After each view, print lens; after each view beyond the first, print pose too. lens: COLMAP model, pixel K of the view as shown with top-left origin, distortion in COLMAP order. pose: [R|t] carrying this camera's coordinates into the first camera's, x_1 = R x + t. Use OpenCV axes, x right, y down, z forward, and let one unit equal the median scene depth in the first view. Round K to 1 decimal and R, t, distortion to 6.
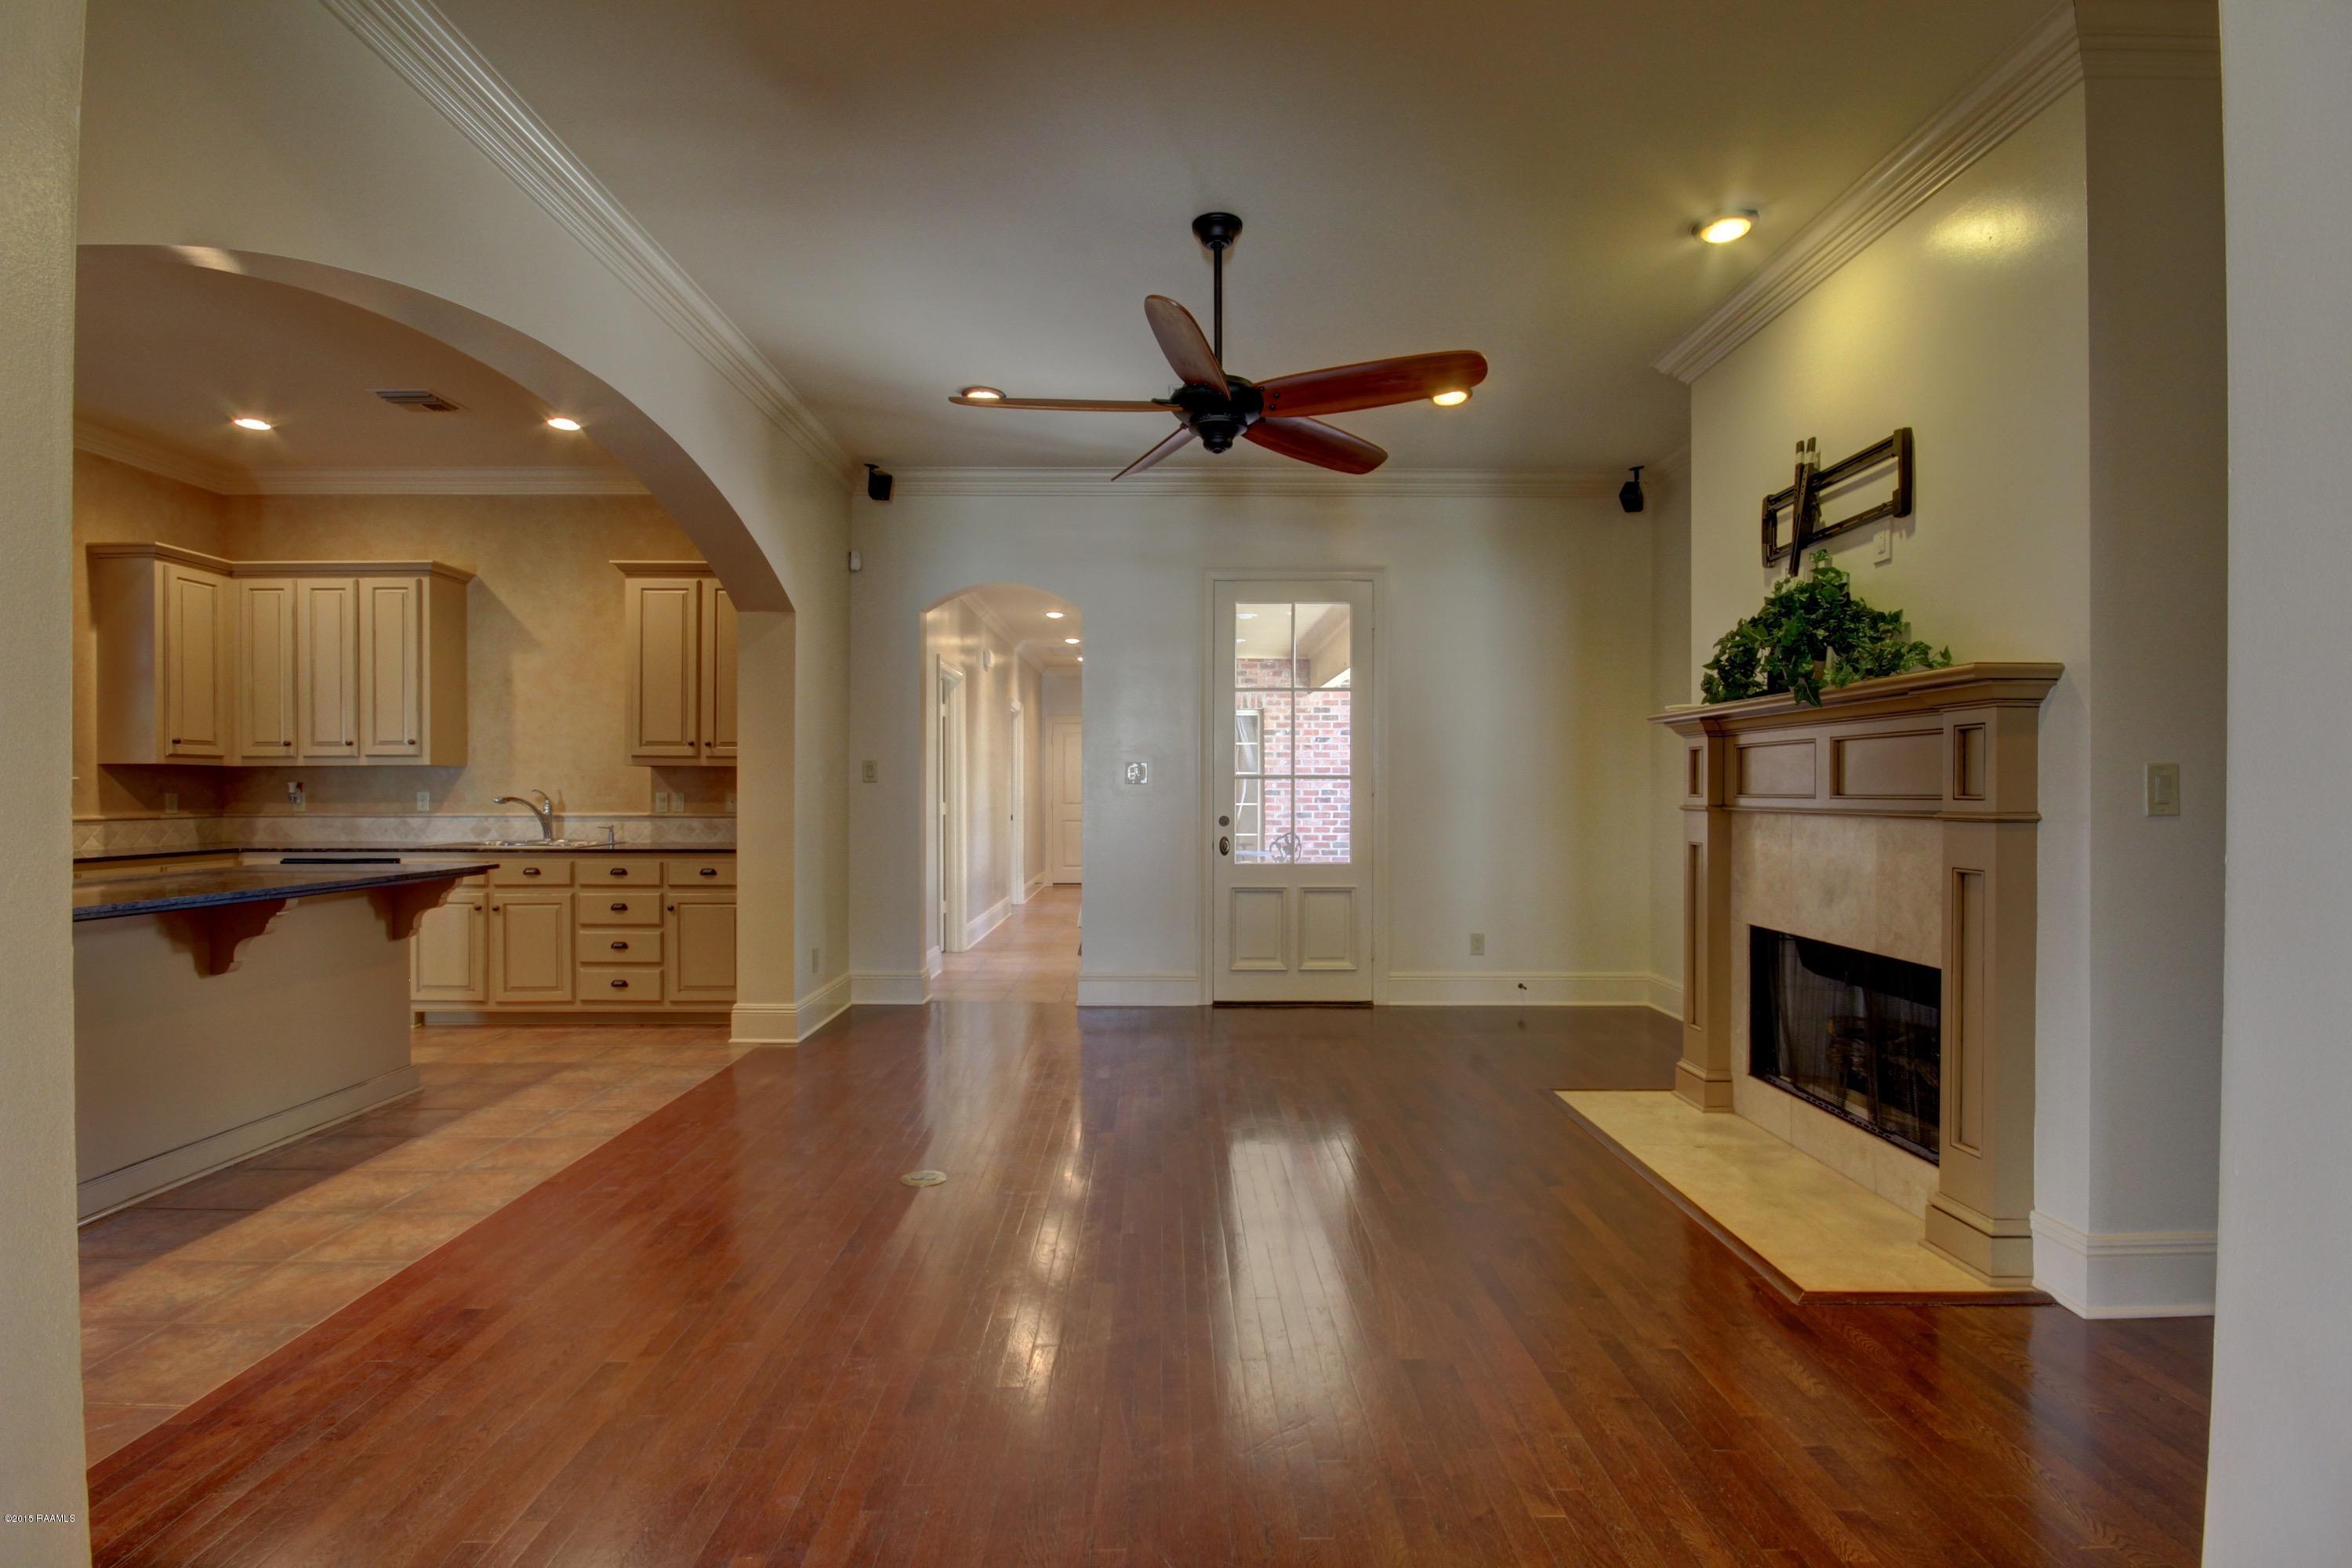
lens RADIAL K [[1100.1, 0, 1170.4], [0, 1100.1, 798.5], [0, 0, 1]] dist [0.008615, -0.009285]
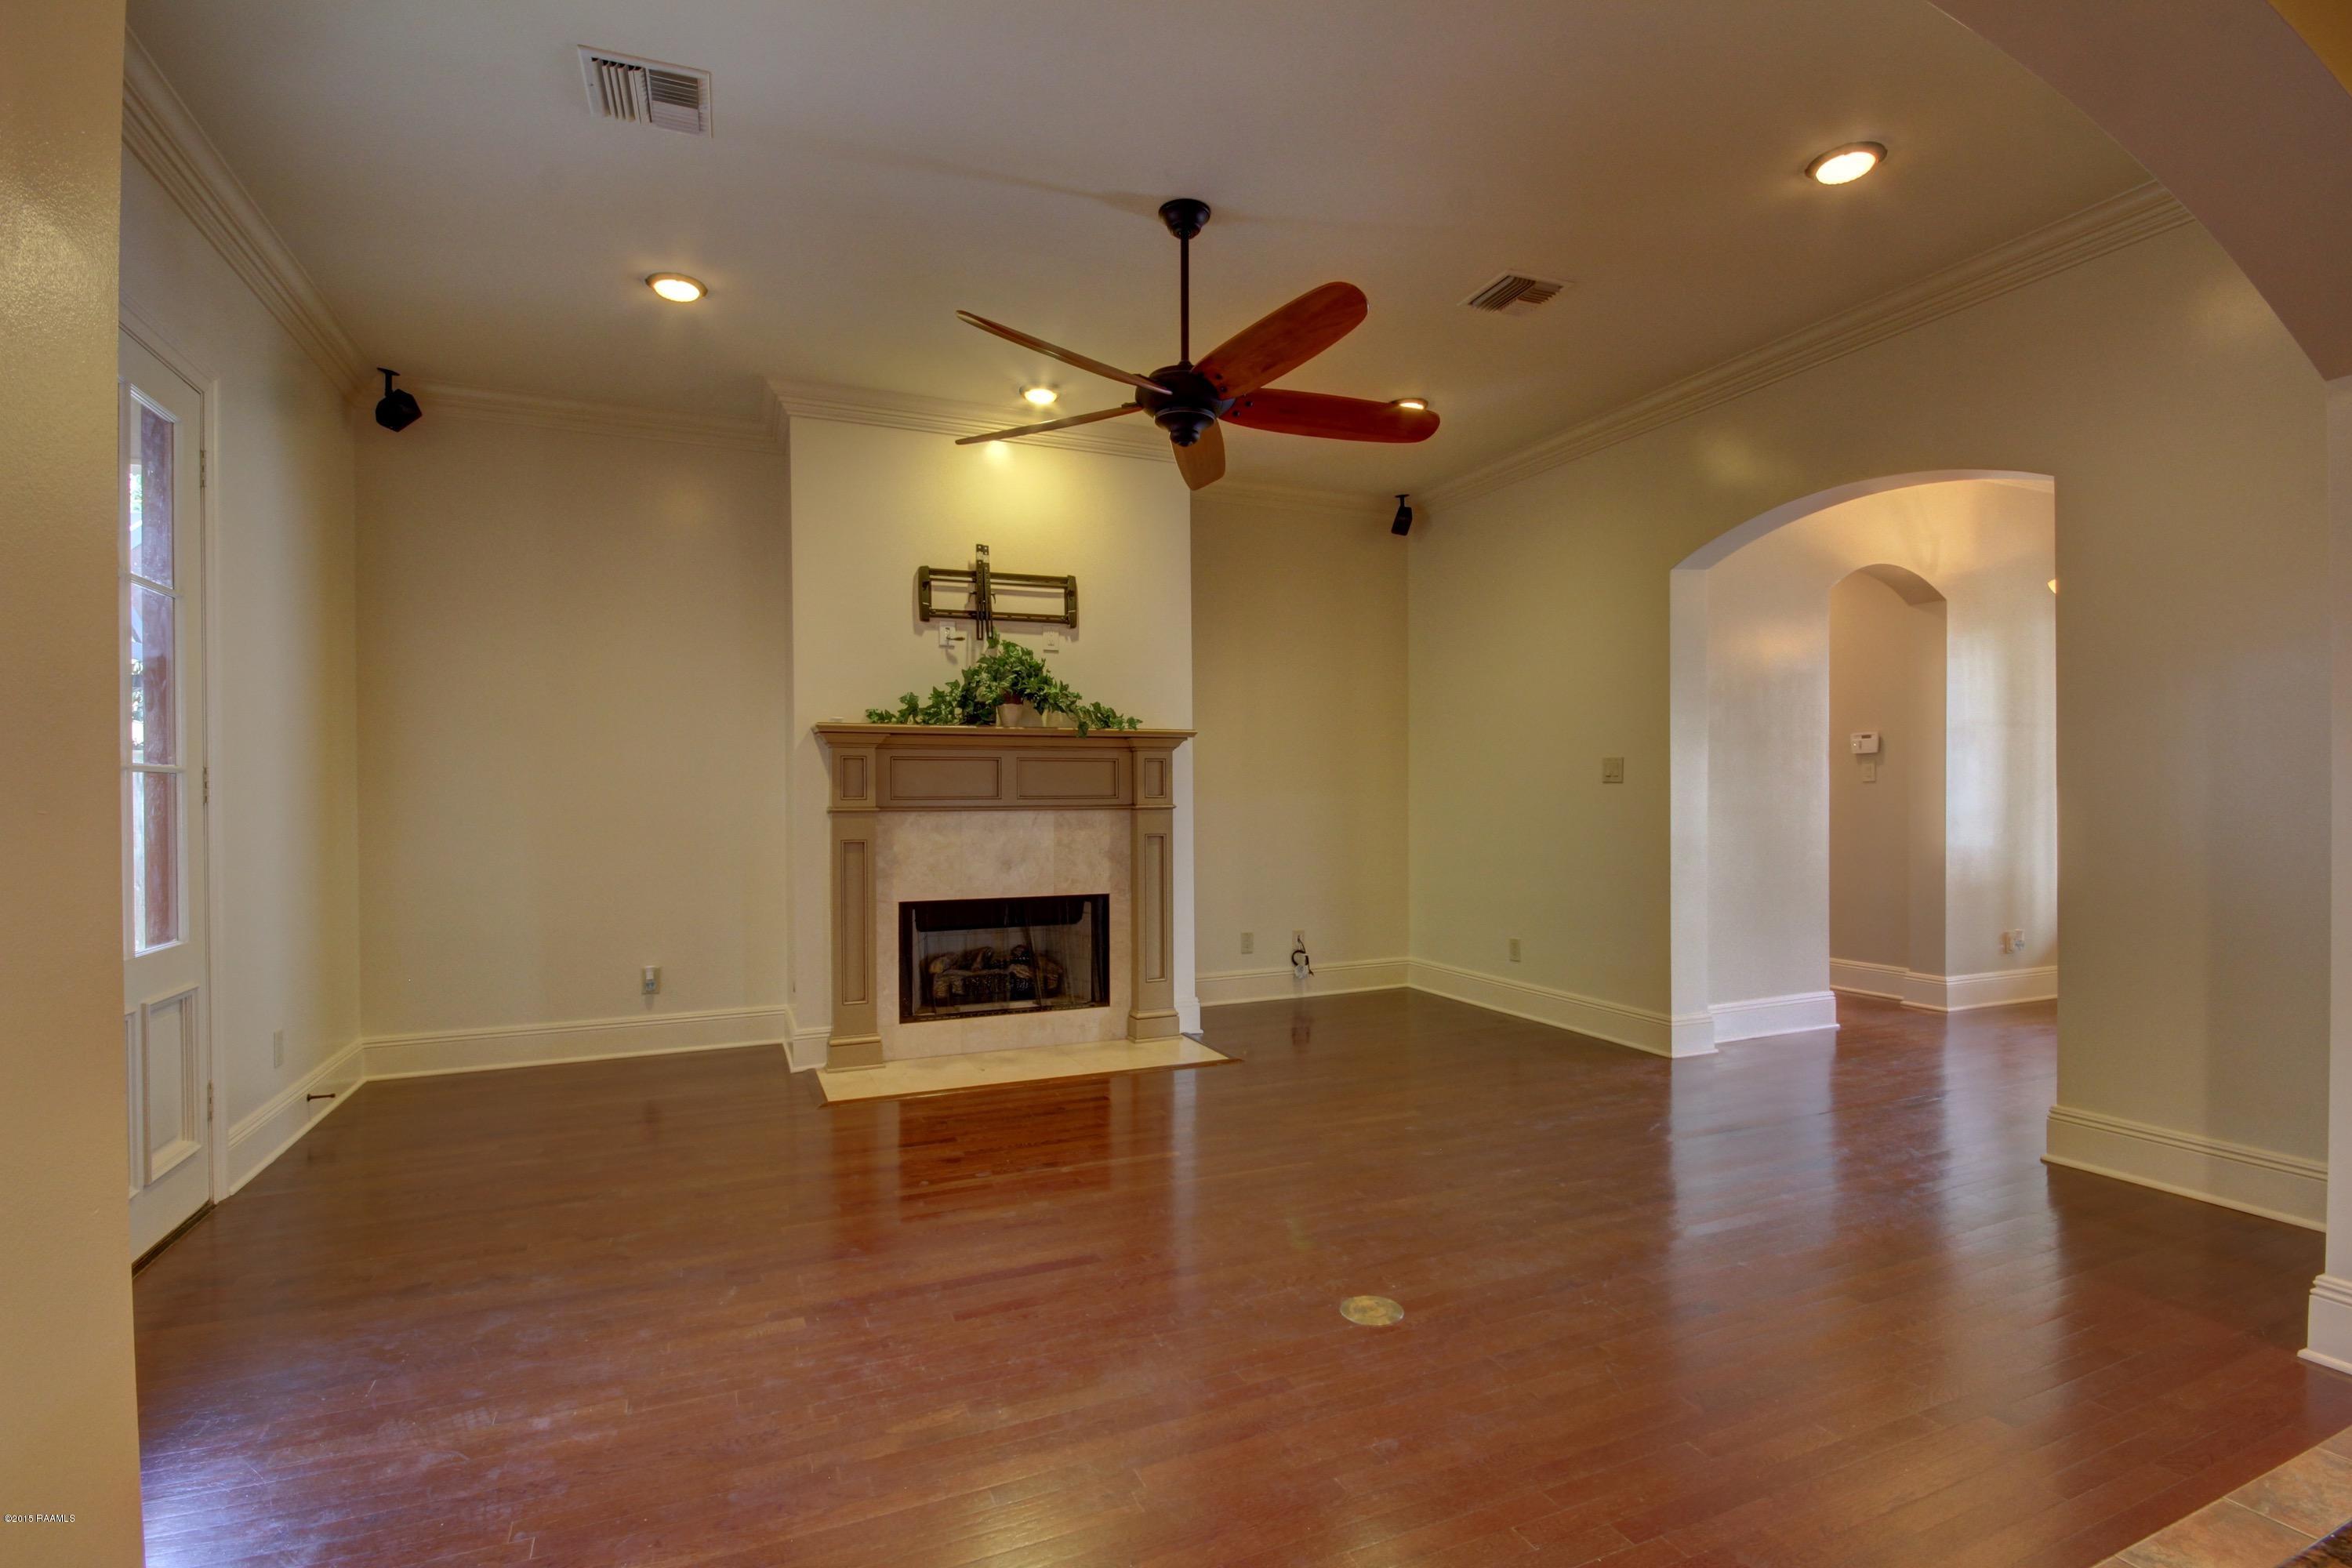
lens RADIAL K [[1100.1, 0, 1170.4], [0, 1100.1, 798.5], [0, 0, 1]] dist [0.008615, -0.009285]
pose [[-0.393799, -0.007115, 0.919169, -0.505962], [0.009966, 0.999878, 0.012010, -0.009770], [-0.919142, 0.013890, -0.393680, 0.833330]]
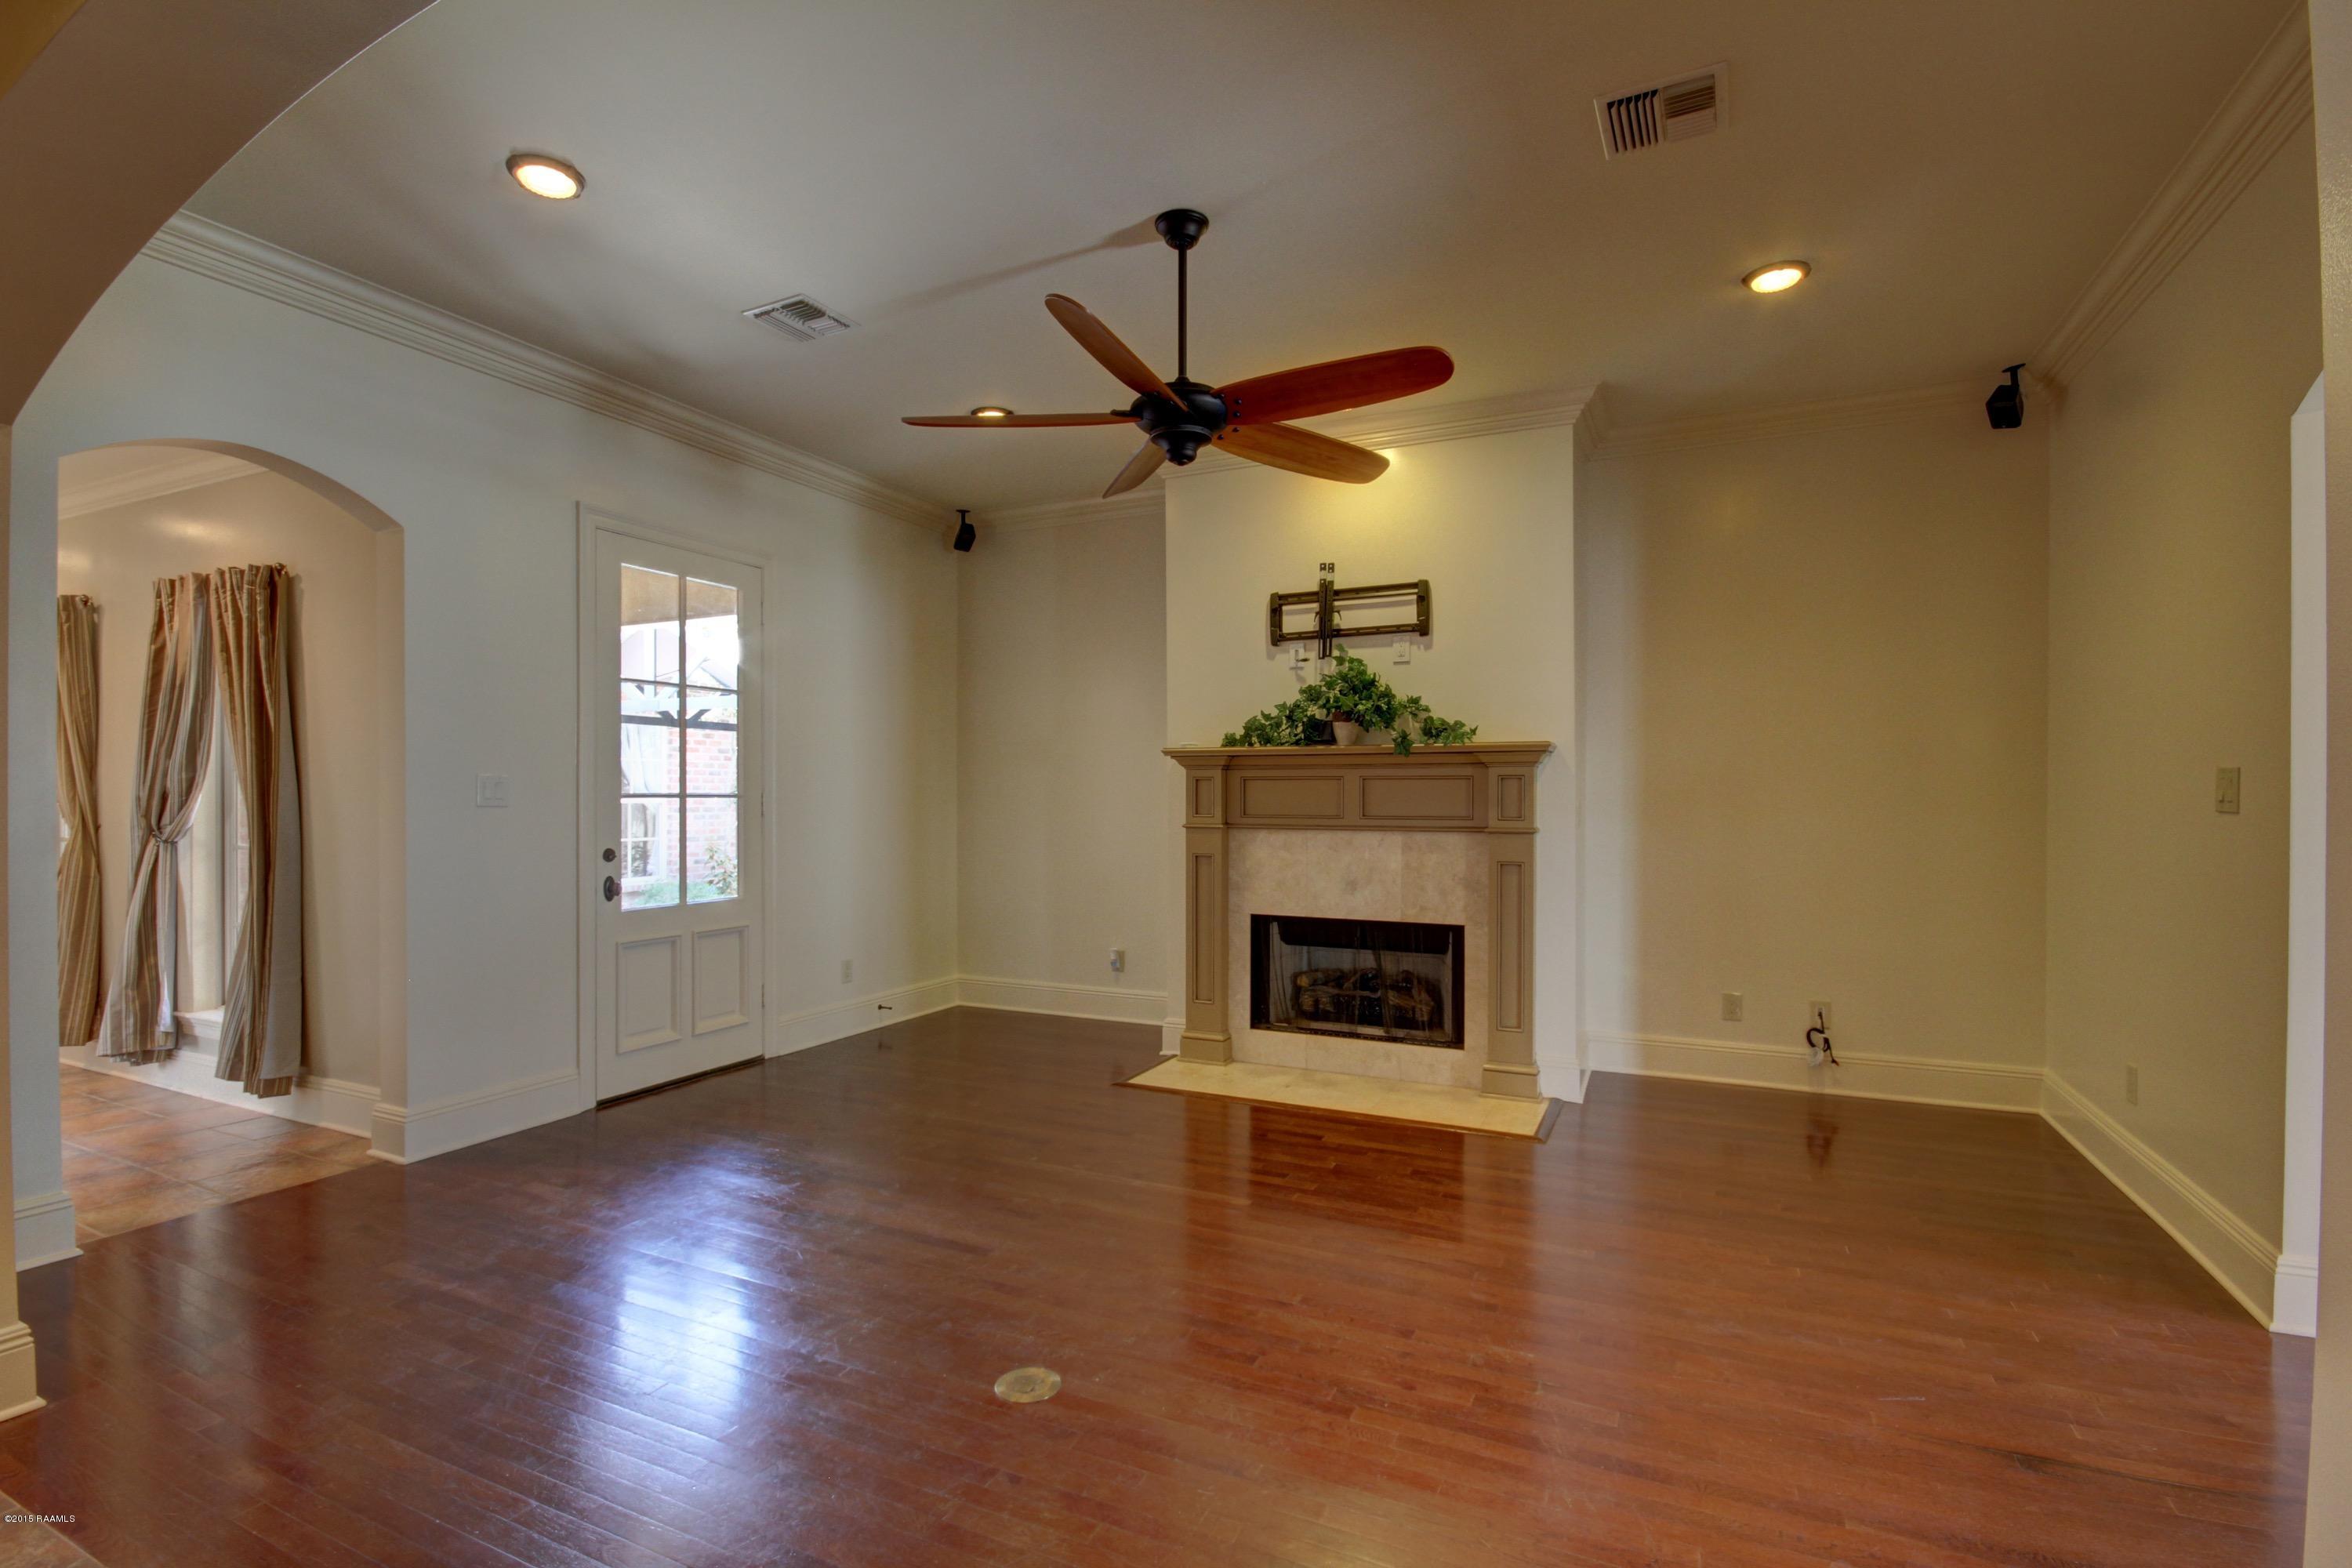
lens RADIAL K [[1086.6, 0, 1167.9], [0, 1086.6, 800.9], [0, 0, 1]] dist [-0.014533, 0.000099]
pose [[0.430344, -0.005181, 0.902650, -0.473635], [0.005388, 0.999980, 0.003171, -0.017351], [-0.902649, 0.003499, 0.430363, 0.366884]]
